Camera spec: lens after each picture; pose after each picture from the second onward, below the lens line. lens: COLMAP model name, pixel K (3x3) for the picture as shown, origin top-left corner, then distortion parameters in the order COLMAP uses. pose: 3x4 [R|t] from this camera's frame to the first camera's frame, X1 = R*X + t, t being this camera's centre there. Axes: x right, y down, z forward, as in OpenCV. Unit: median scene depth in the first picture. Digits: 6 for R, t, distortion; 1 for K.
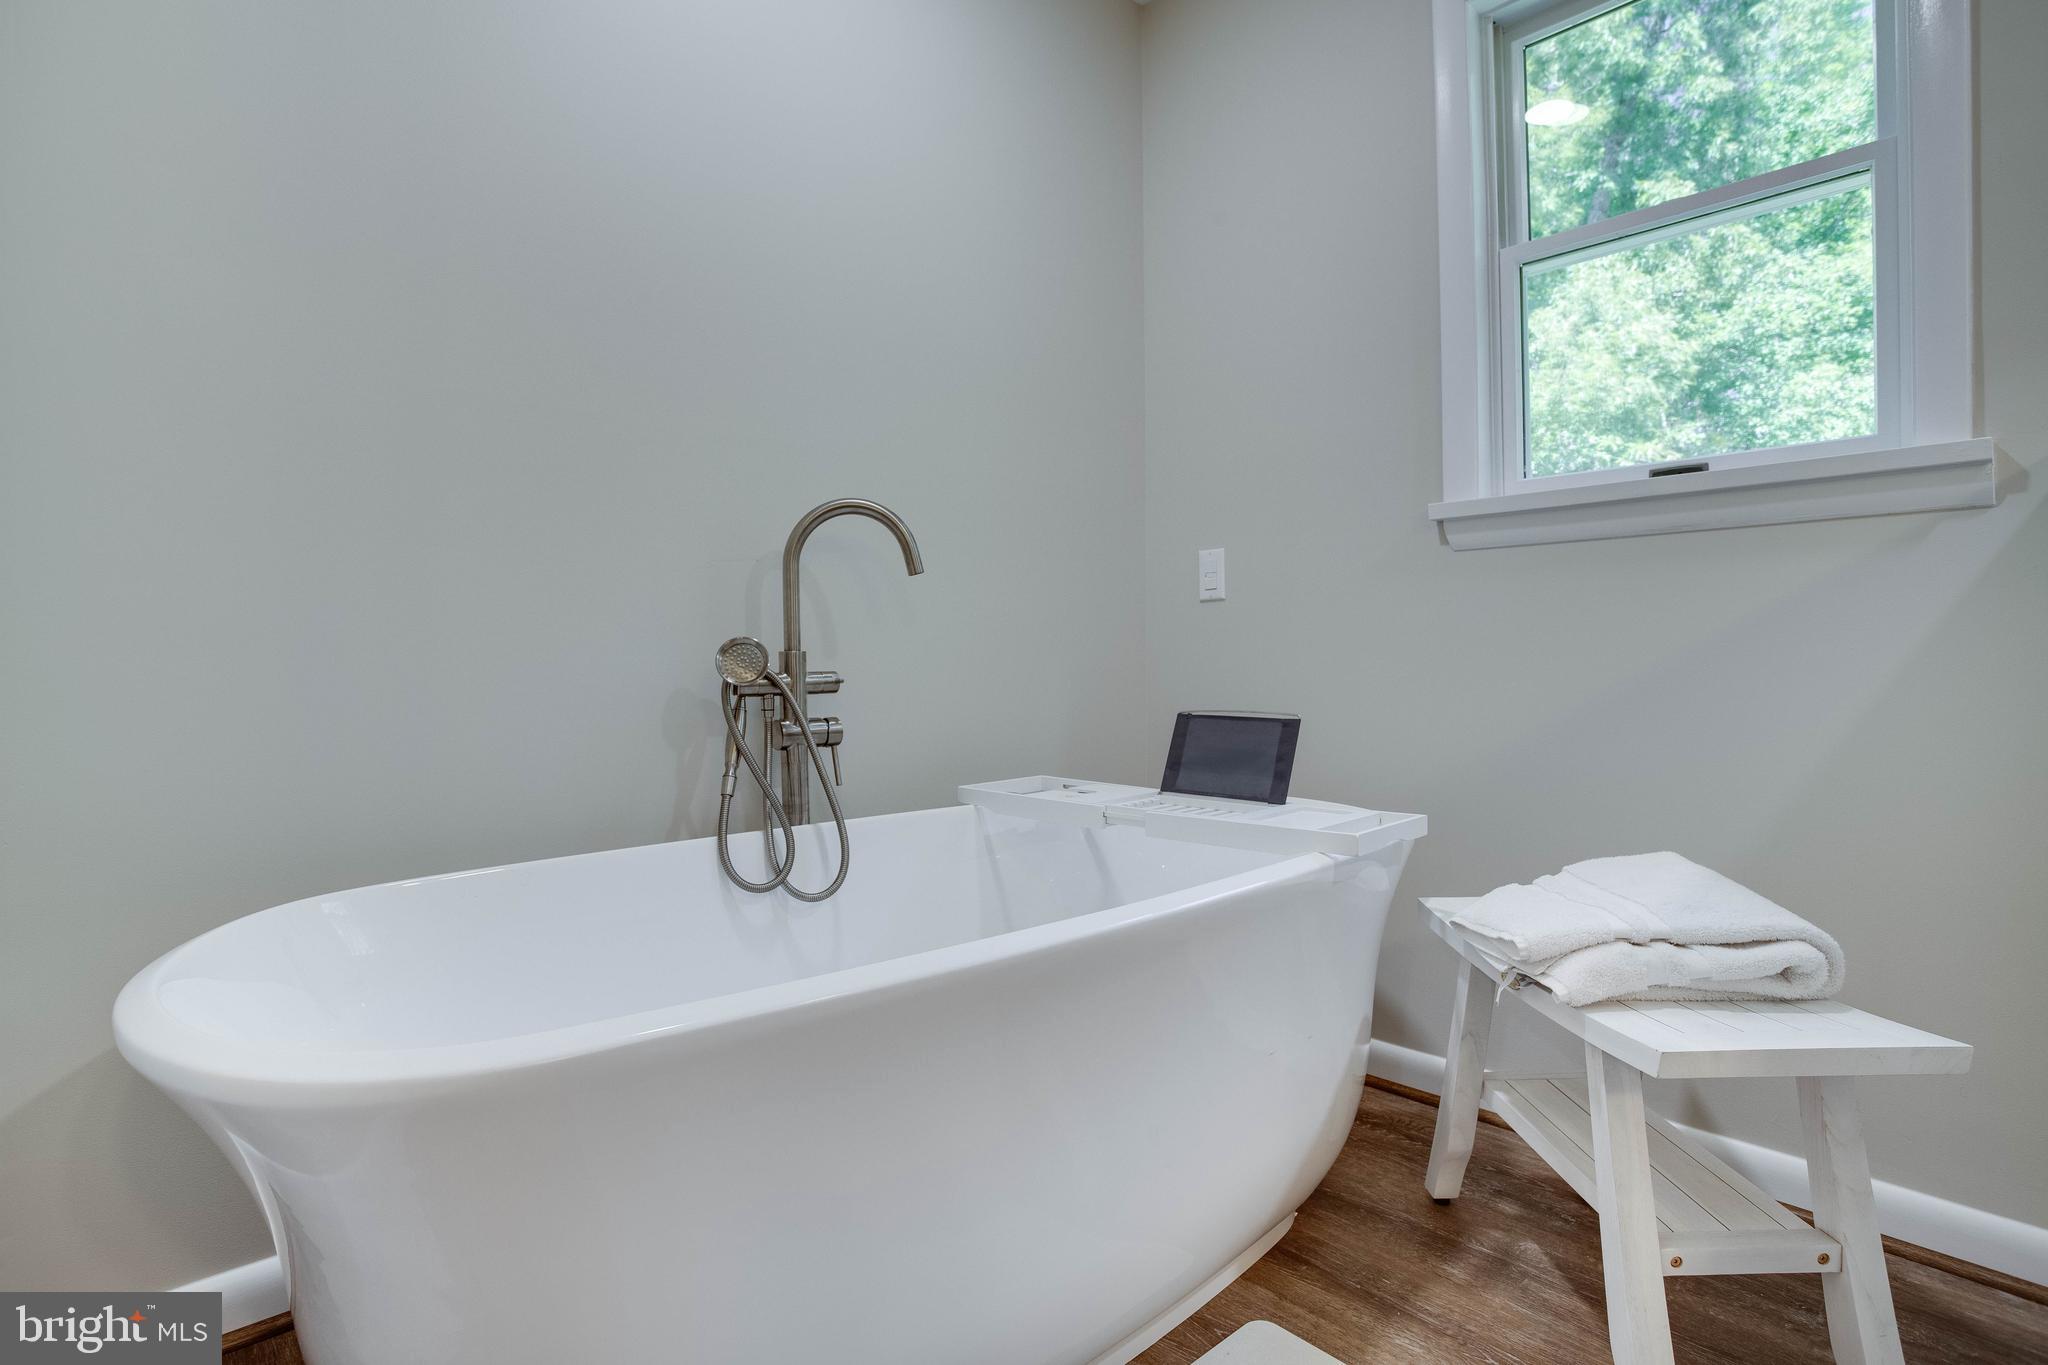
lens RADIAL K [[1010.4, 0, 1024.0], [0, 1010.4, 682.5], [0, 0, 1]] dist [-0.099815, 0.043944]
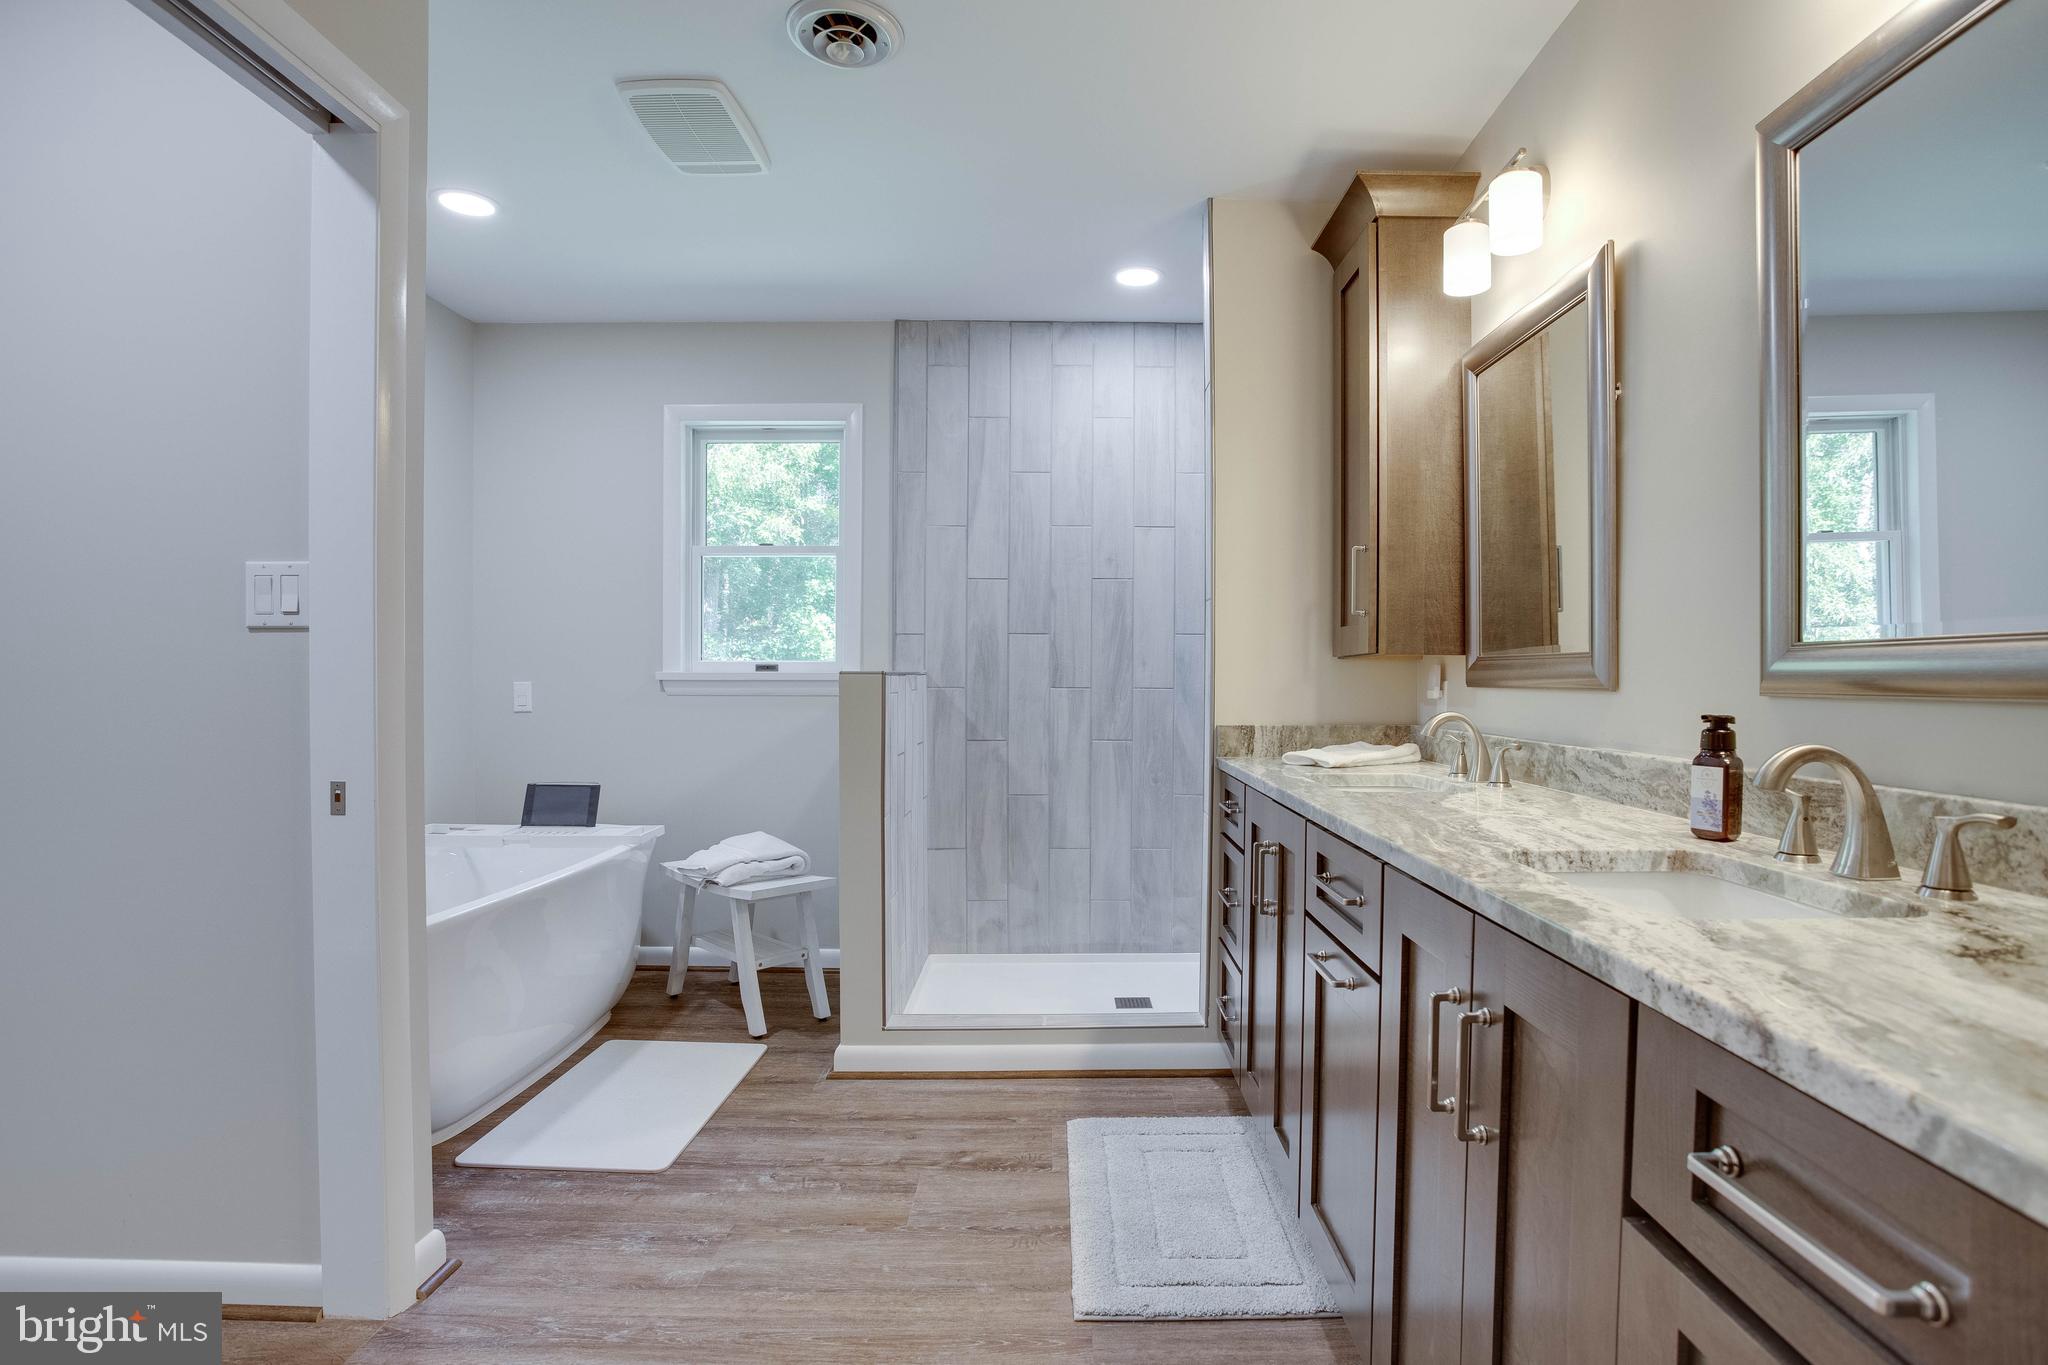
lens RADIAL K [[1026.7, 0, 1053.5], [0, 1026.7, 690.7], [0, 0, 1]] dist [-0.037491, 0.000240]
pose [[0.678184, 0.003437, 0.734884, -0.693140], [0.001922, 0.999977, -0.006451, -0.155712], [-0.734890, 0.005787, 0.678162, -1.220296]]
